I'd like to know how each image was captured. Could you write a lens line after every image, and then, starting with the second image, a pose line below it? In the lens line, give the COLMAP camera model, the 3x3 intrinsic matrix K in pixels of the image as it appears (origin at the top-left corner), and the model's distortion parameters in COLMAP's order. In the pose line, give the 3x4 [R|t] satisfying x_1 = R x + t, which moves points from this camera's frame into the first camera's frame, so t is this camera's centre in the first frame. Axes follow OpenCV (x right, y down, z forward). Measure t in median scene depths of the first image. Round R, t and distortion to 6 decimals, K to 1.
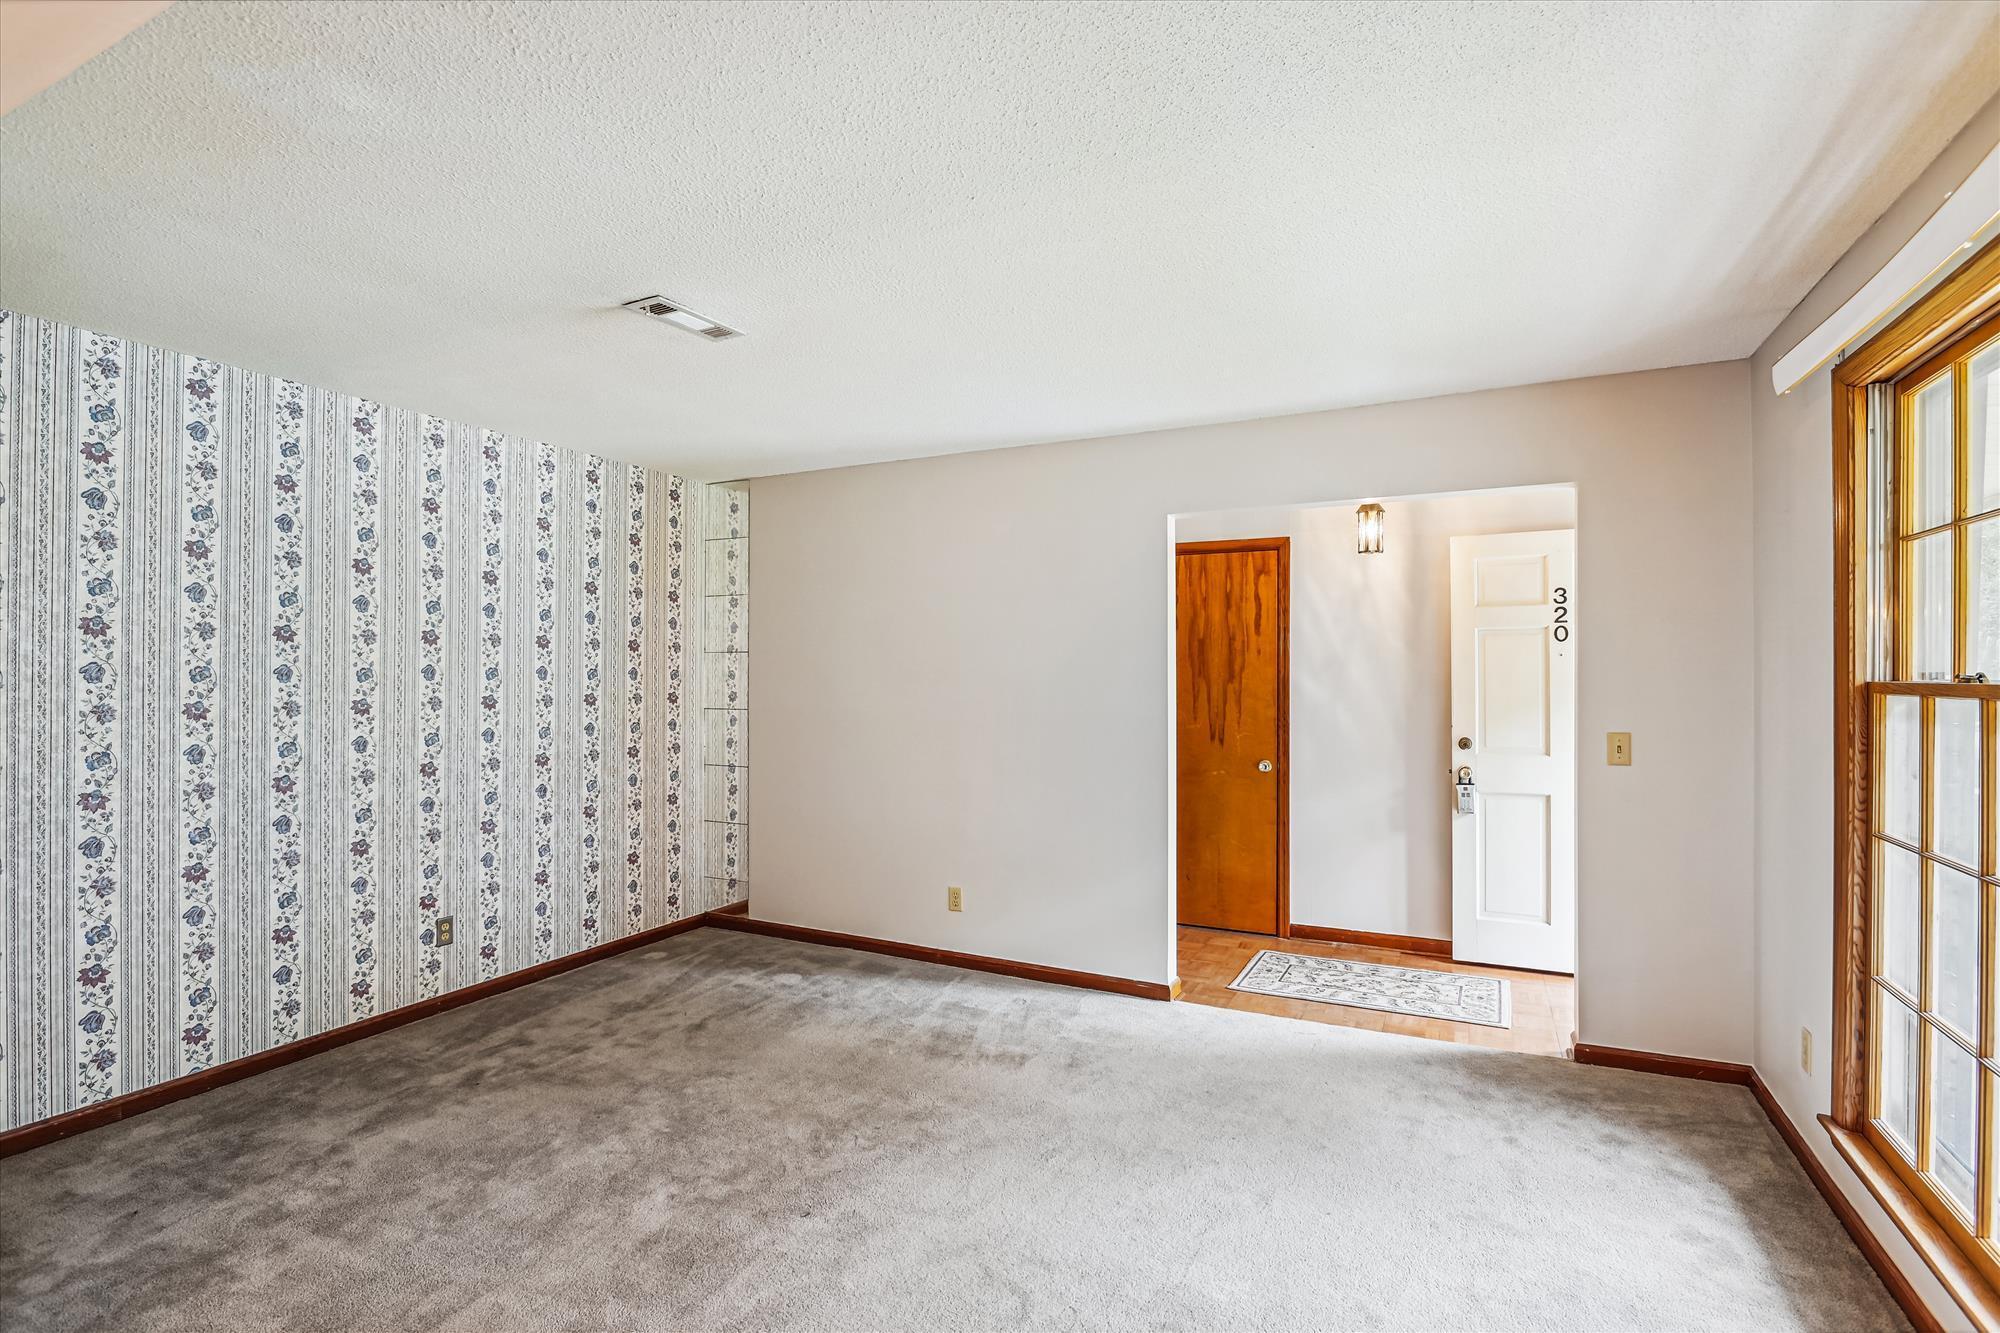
lens RADIAL K [[966.3, 0, 1001.0], [0, 966.3, 670.8], [0, 0, 1]] dist [-0.003537, -0.001445]
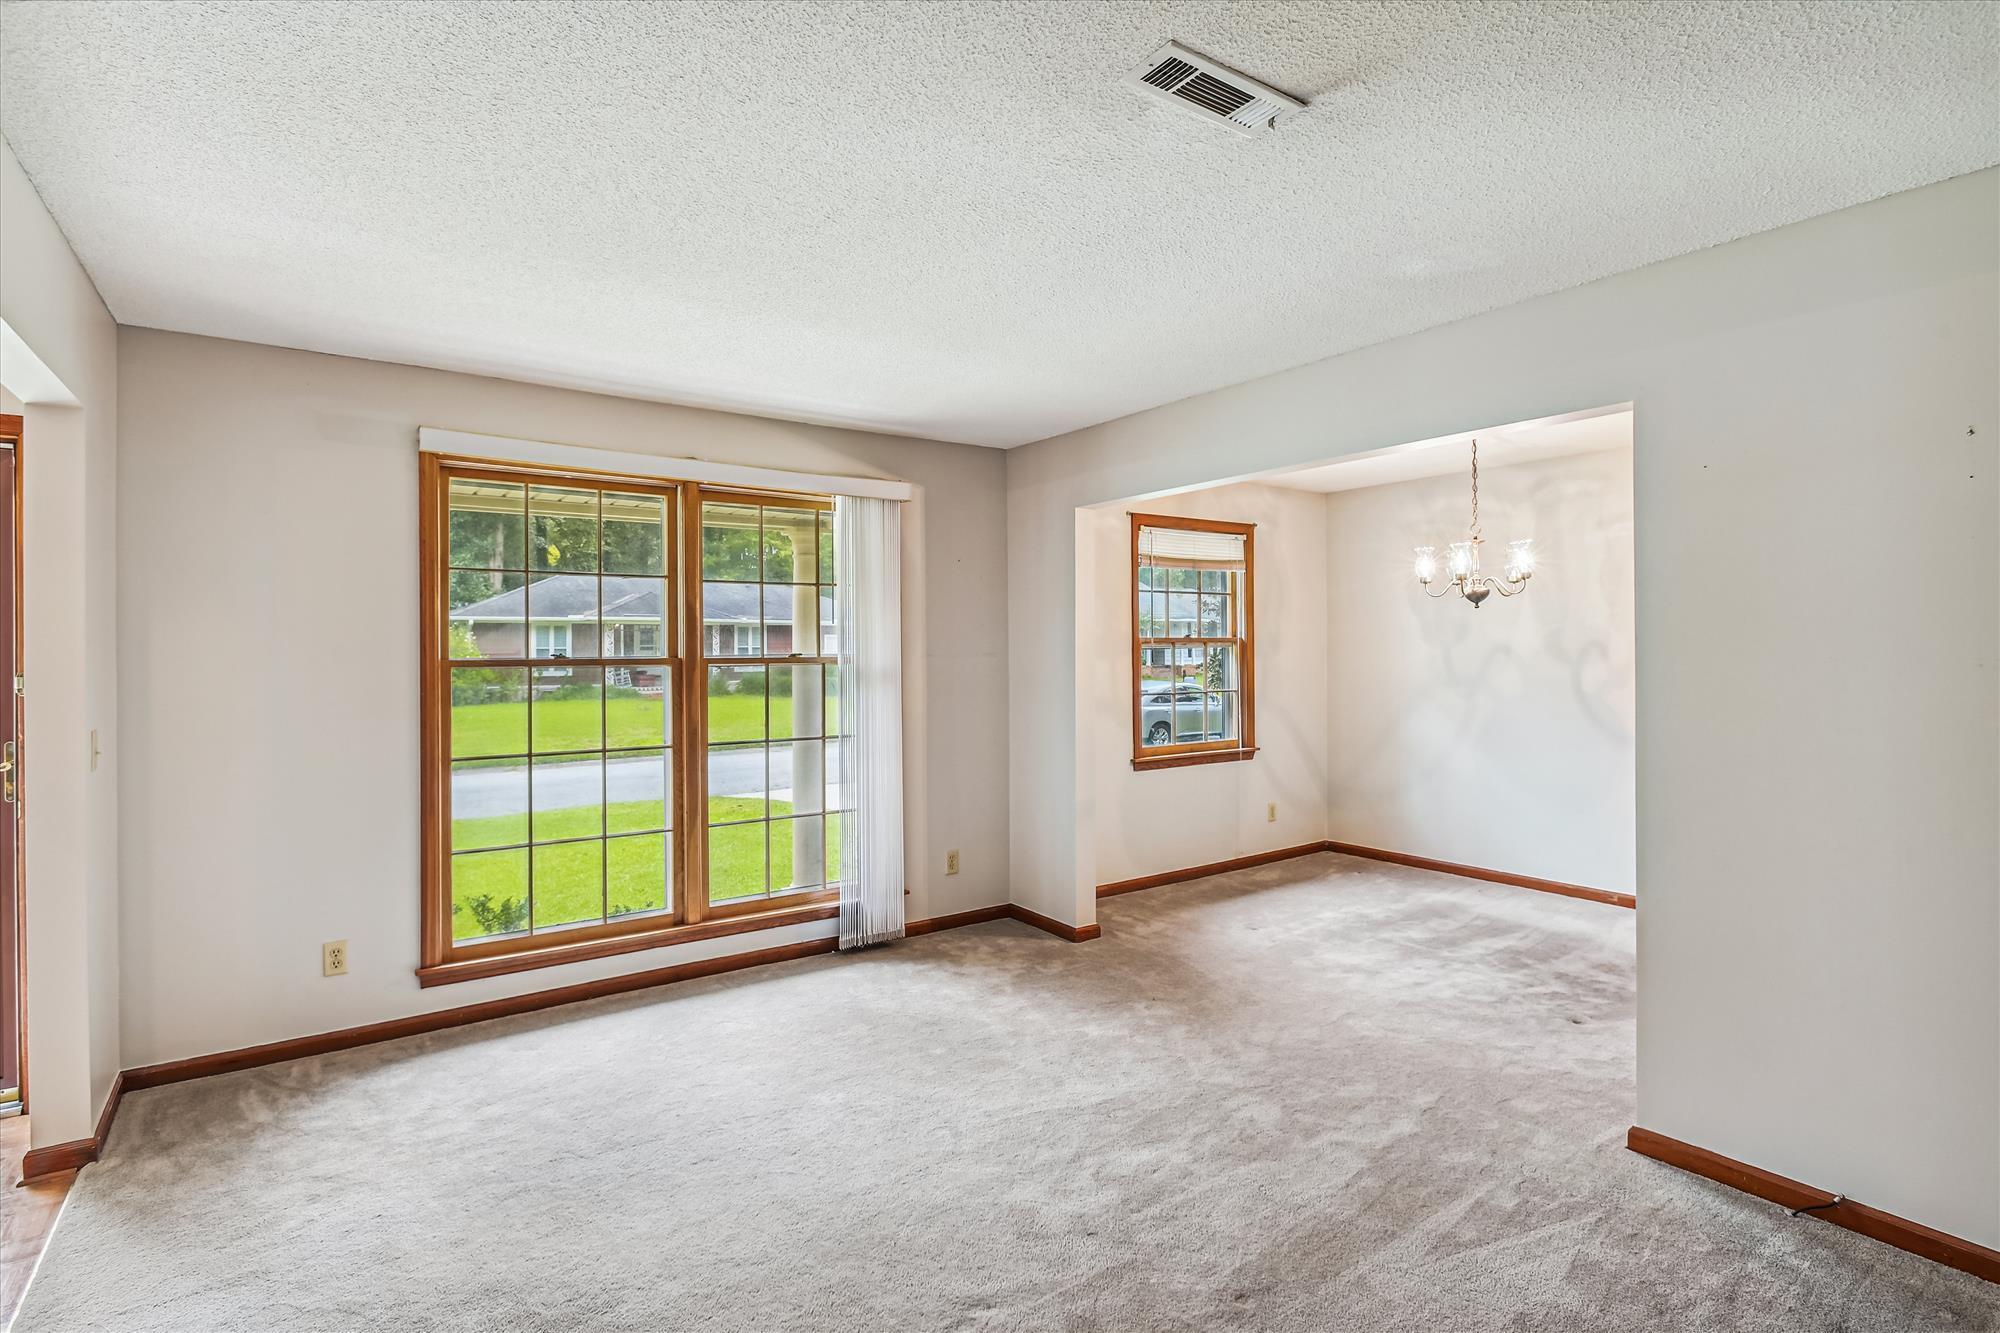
lens RADIAL K [[966.3, 0, 985.1], [0, 966.3, 649.4], [0, 0, 1]] dist [-0.003537, -0.001445]
pose [[-0.867089, 0.007235, 0.498101, -0.364707], [0.007123, 0.999972, -0.002125, 0.002670], [-0.498102, 0.001705, -0.867117, 1.173837]]
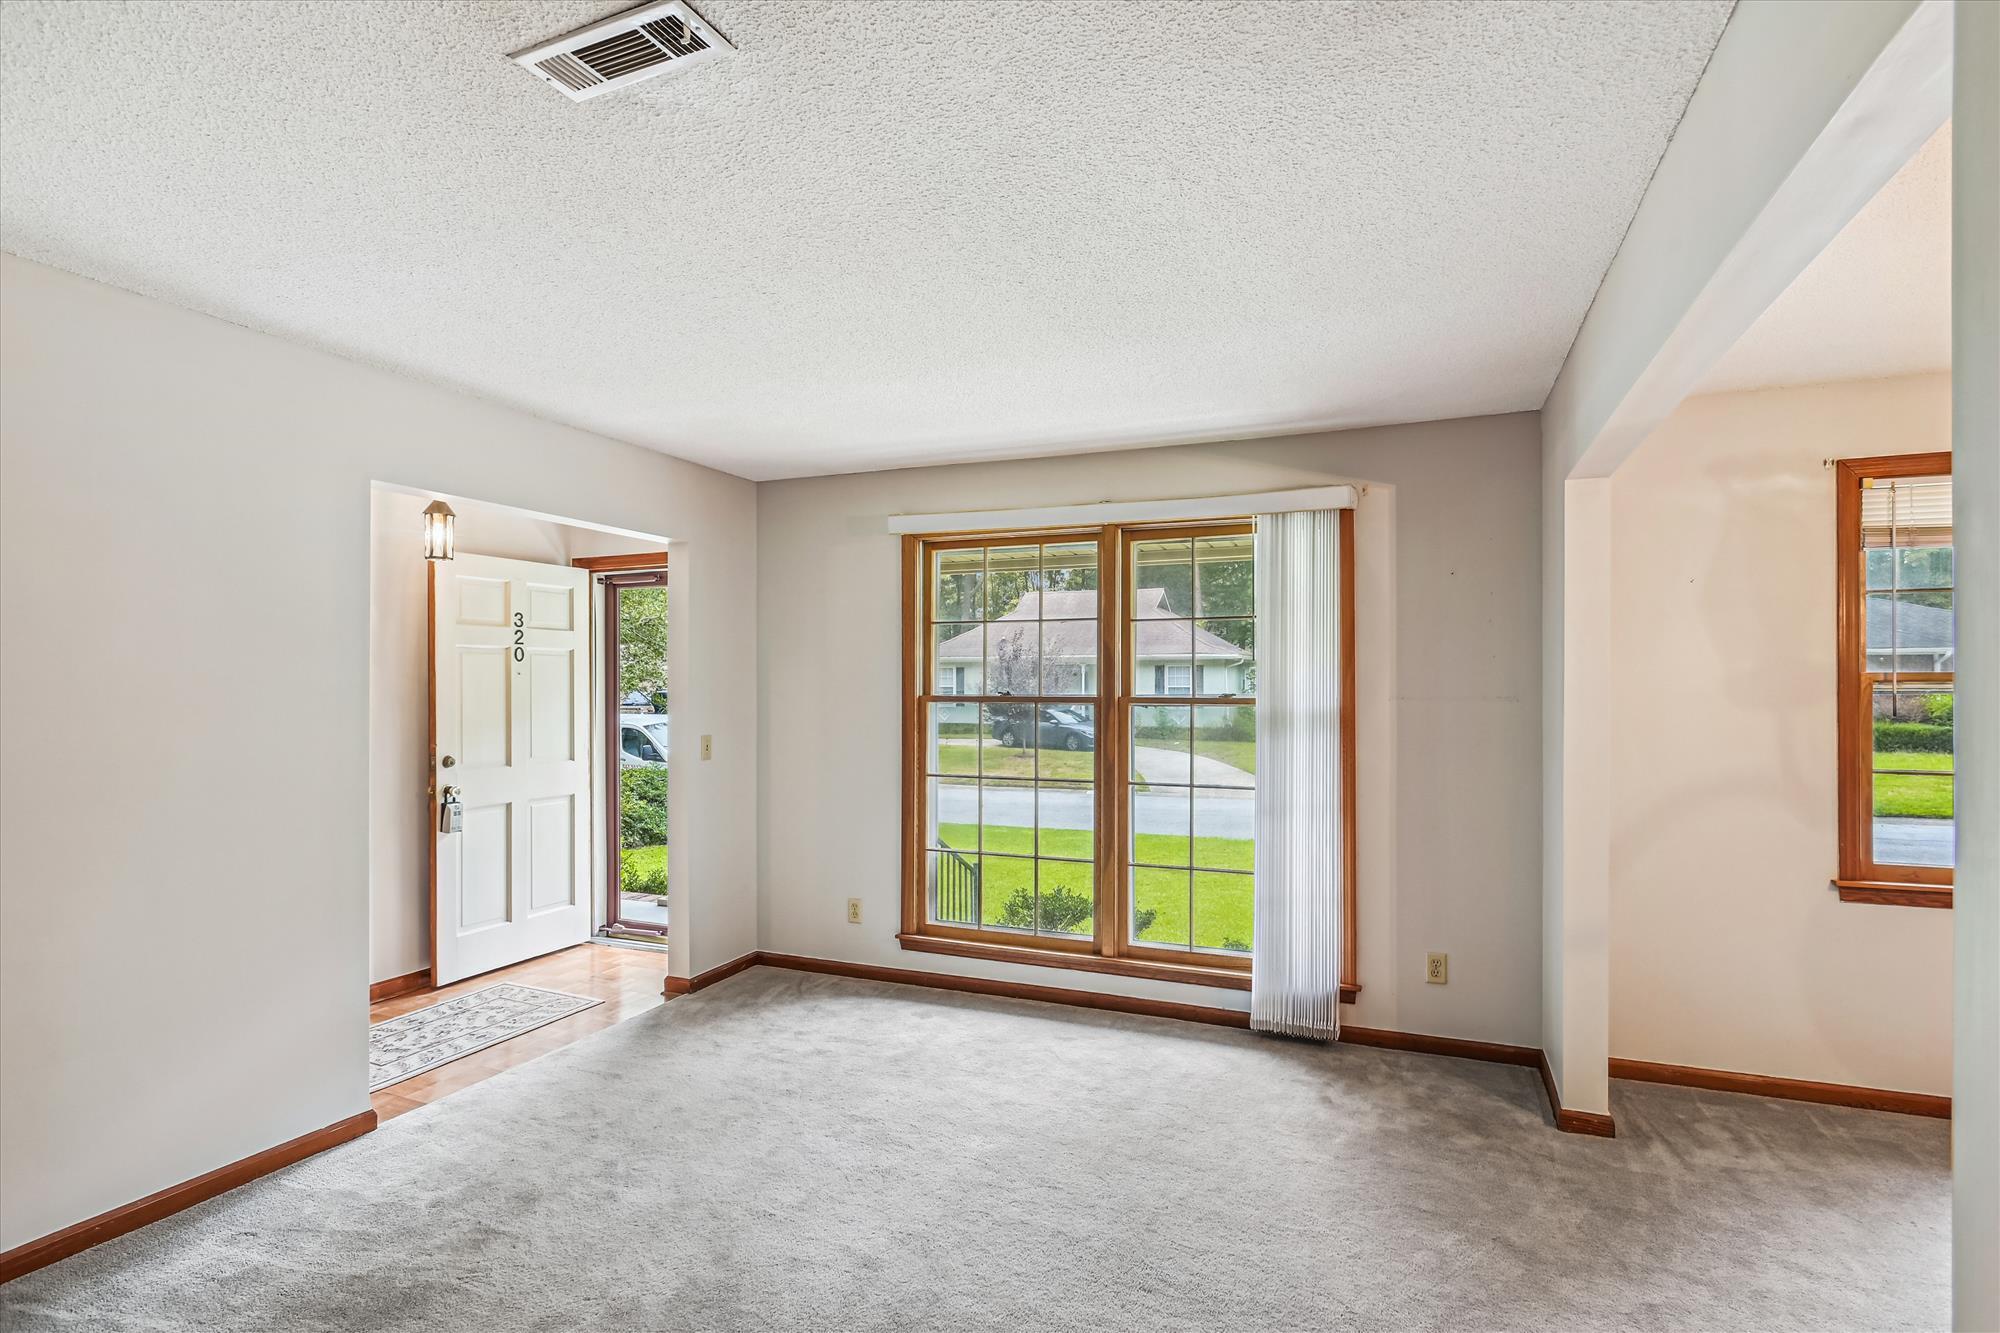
lens RADIAL K [[966.3, 0, 1001.3], [0, 966.3, 686.4], [0, 0, 1]] dist [-0.003537, -0.001445]
pose [[-0.055146, 0.006397, 0.998458, -0.636165], [-0.003262, 0.999973, -0.006586, 0.003673], [-0.998473, -0.003620, -0.055124, 0.590797]]
